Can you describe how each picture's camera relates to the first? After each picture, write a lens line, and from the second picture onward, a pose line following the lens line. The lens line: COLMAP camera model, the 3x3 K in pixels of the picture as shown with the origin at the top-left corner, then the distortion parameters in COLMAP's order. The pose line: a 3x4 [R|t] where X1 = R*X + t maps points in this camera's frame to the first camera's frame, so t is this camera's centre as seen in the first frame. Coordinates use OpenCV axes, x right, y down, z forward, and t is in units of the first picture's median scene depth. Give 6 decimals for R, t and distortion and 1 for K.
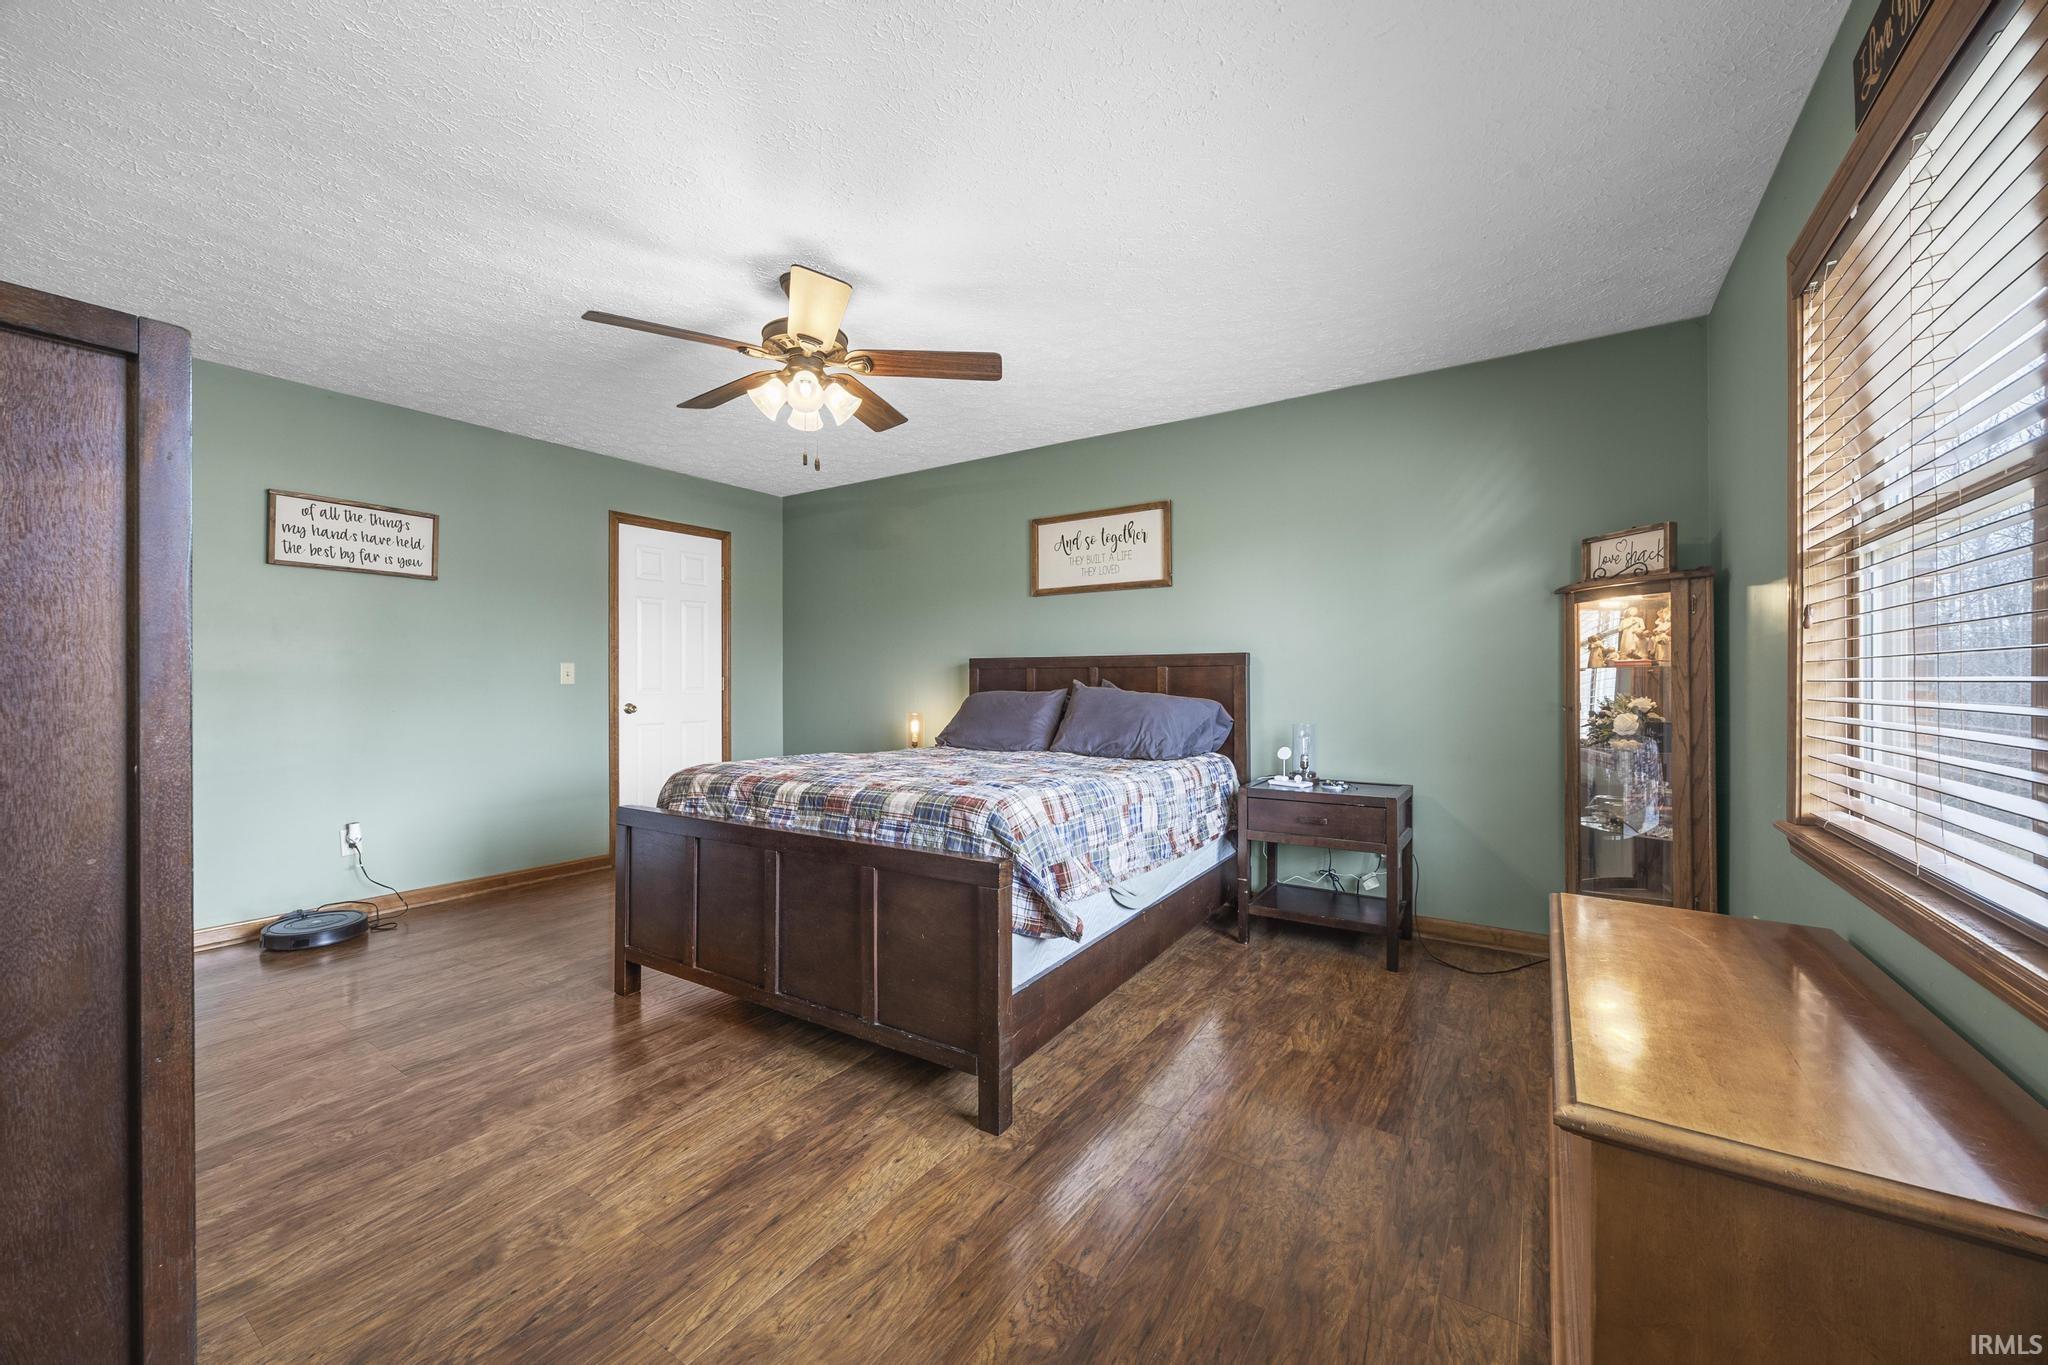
lens RADIAL K [[783.7, 0, 1024.0], [0, 783.7, 682.5], [0, 0, 1]] dist [-0.000047, -0.000049]
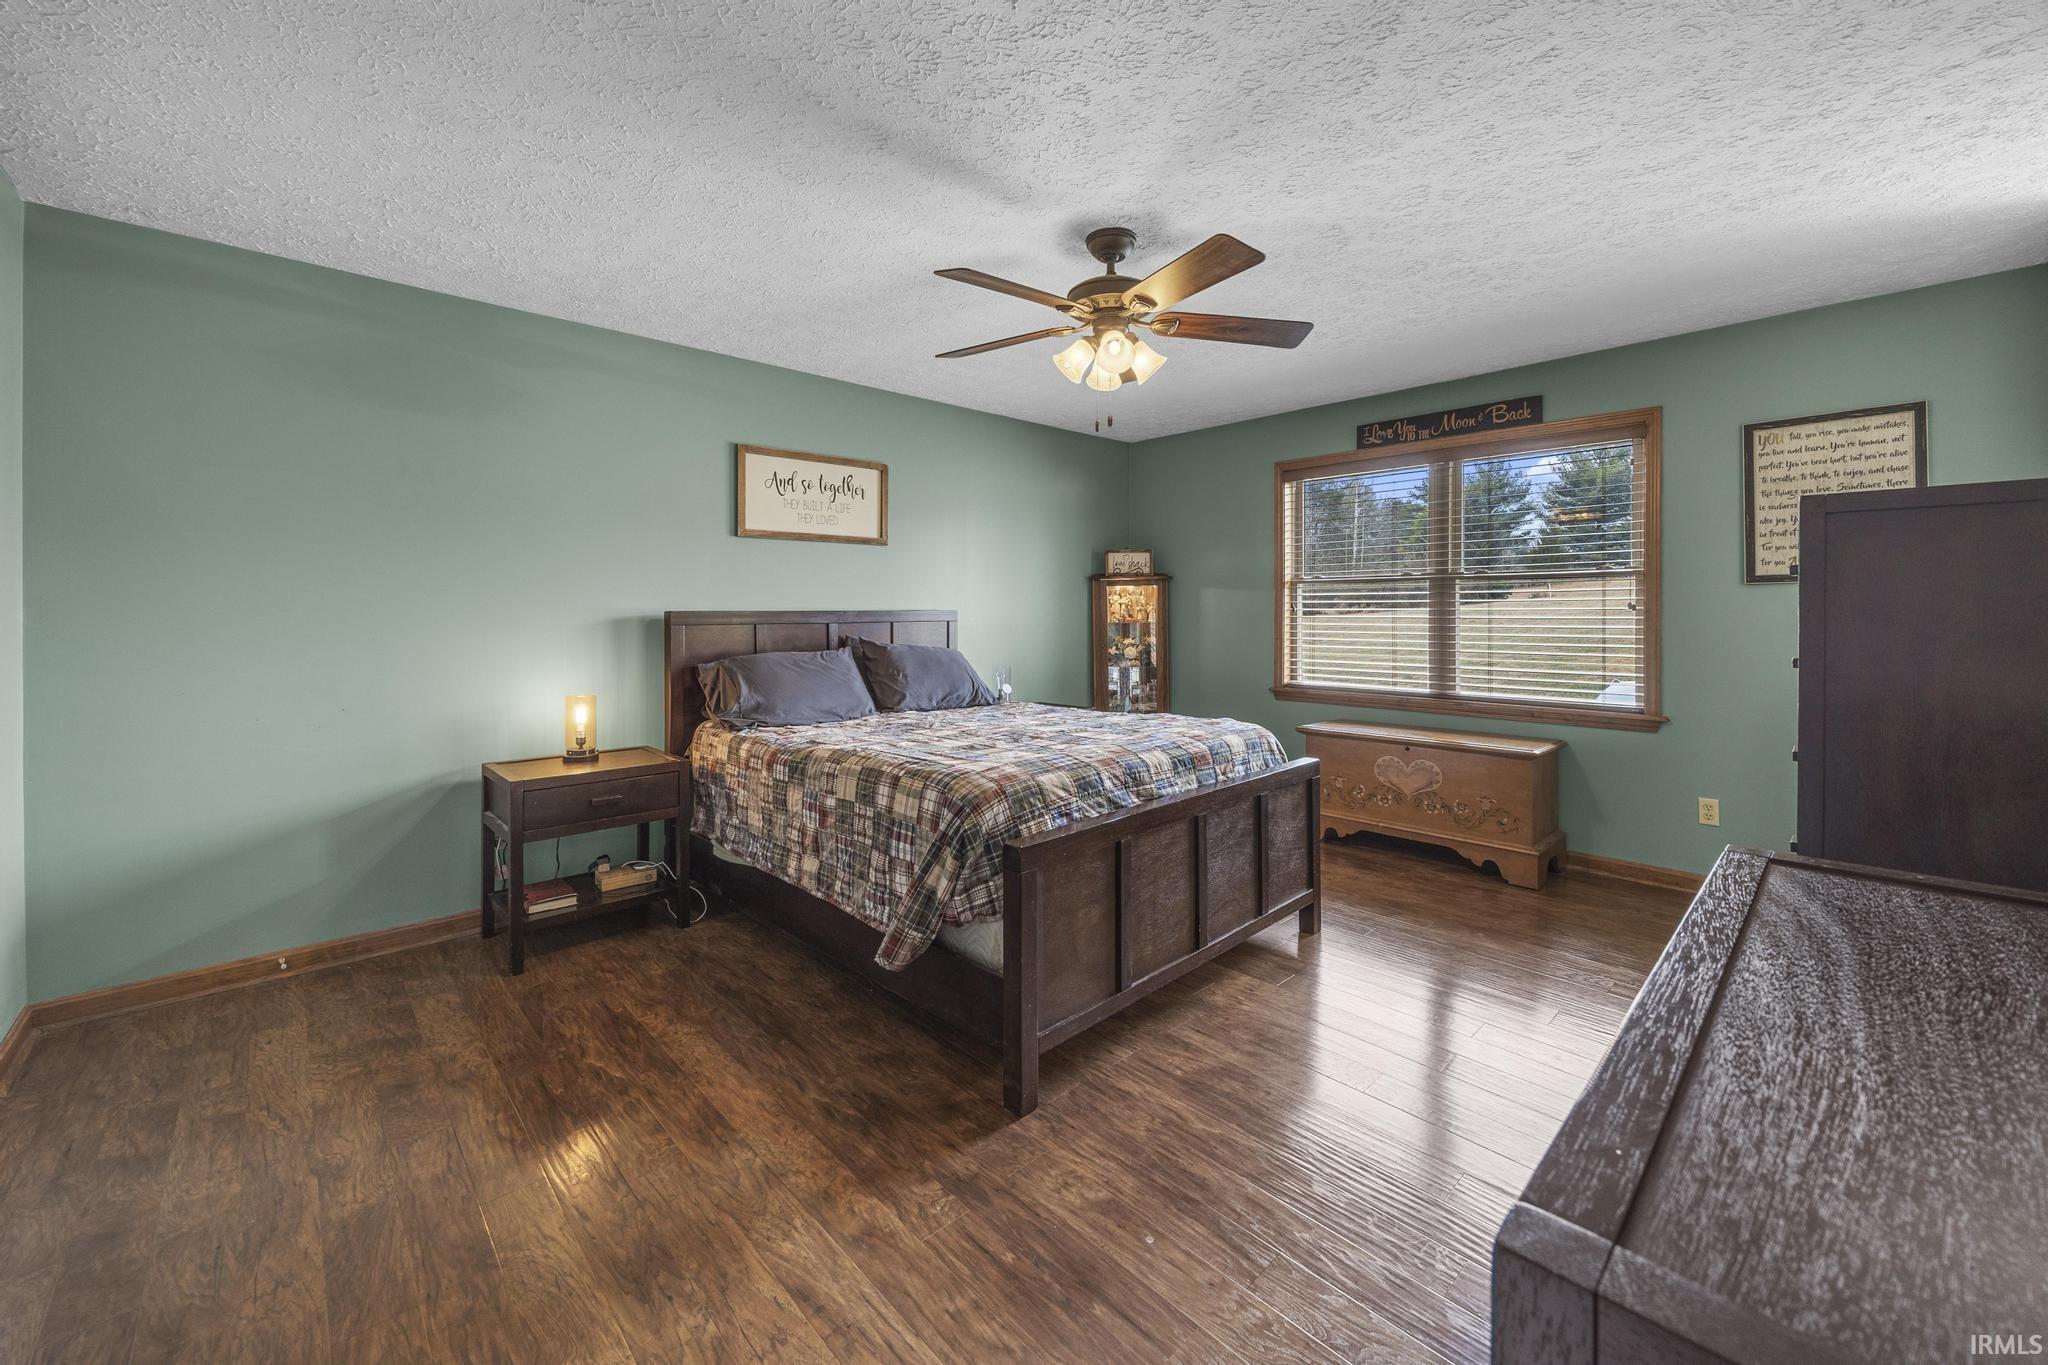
lens RADIAL K [[801.7, 0, 1024.4], [0, 801.7, 616.9], [0, 0, 1]] dist [-0.000702, -0.000126]
pose [[0.227295, -0.007640, 0.973796, -0.989980], [0.004511, 0.999967, 0.006792, -0.040148], [-0.973815, 0.002848, 0.227322, 0.688119]]
